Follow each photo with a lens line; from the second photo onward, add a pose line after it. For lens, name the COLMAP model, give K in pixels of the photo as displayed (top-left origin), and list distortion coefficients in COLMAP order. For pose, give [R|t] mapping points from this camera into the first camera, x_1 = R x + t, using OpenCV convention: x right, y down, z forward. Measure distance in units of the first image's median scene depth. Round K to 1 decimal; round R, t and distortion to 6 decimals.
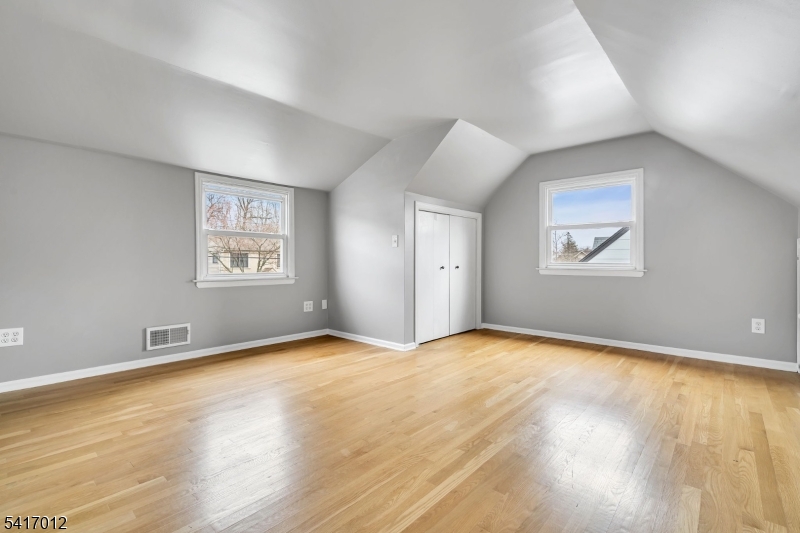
lens RADIAL K [[366.4, 0, 402.6], [0, 366.4, 263.8], [0, 0, 1]] dist [-0.003590, 0.000331]
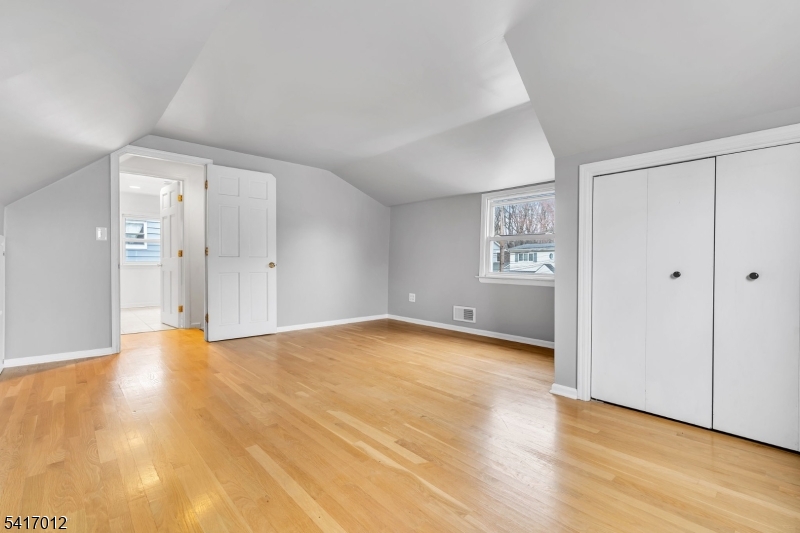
lens RADIAL K [[366.4, 0, 402.6], [0, 366.4, 266.6], [0, 0, 1]] dist [-0.003590, 0.000331]
pose [[-0.105168, 0.008458, -0.994419, 0.856434], [-0.011655, 0.999885, 0.009737, -0.000499], [0.994386, 0.012614, -0.105057, 0.949318]]
